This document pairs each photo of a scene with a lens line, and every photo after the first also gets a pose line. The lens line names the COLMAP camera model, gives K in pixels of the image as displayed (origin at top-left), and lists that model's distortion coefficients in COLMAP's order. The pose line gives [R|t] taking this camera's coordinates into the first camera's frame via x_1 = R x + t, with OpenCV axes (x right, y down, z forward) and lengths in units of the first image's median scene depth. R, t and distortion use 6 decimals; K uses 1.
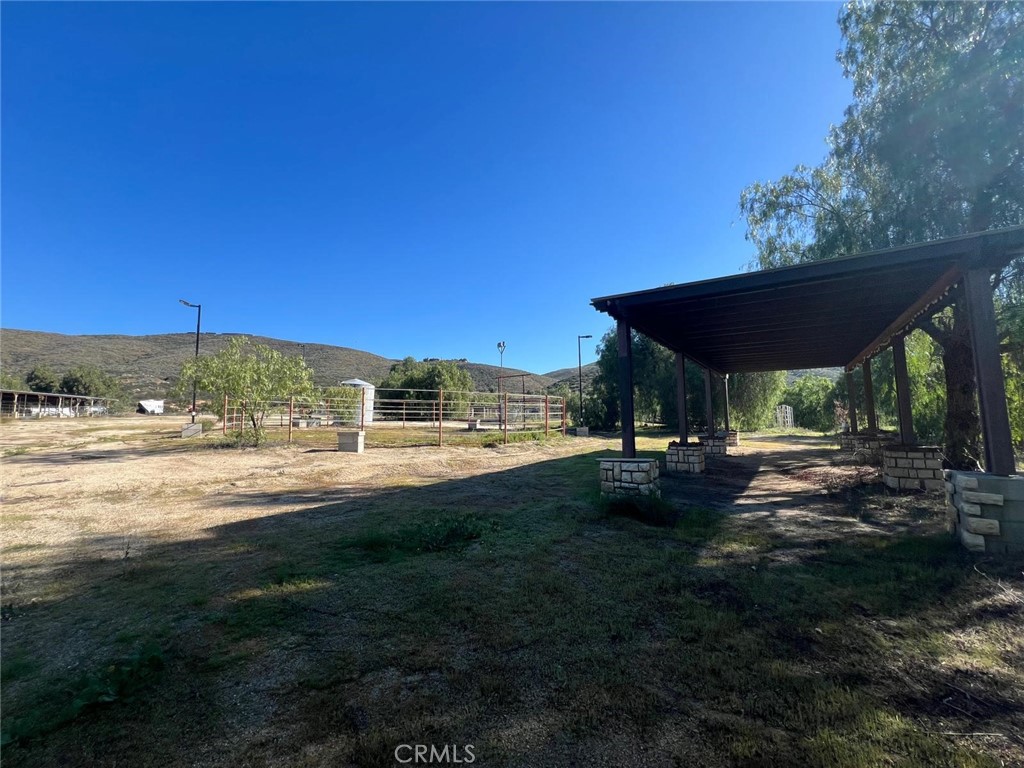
lens RADIAL K [[406.5, 0, 512.0], [0, 406.5, 384.0], [0, 0, 1]] dist [-0.001883, -0.000314]
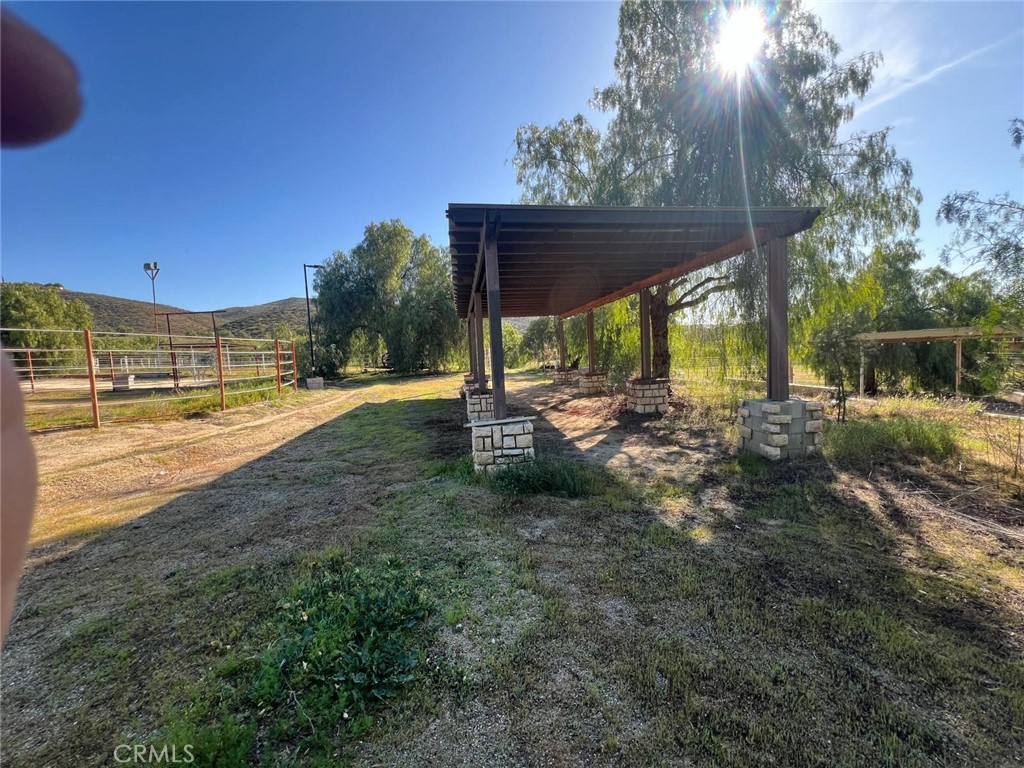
lens RADIAL K [[406.5, 0, 512.0], [0, 406.5, 384.0], [0, 0, 1]] dist [-0.001883, -0.000314]
pose [[0.755104, -0.072409, 0.651595, -0.128560], [-0.018224, 0.991180, 0.131264, 0.004303], [-0.655352, -0.110992, 0.747124, 0.225717]]
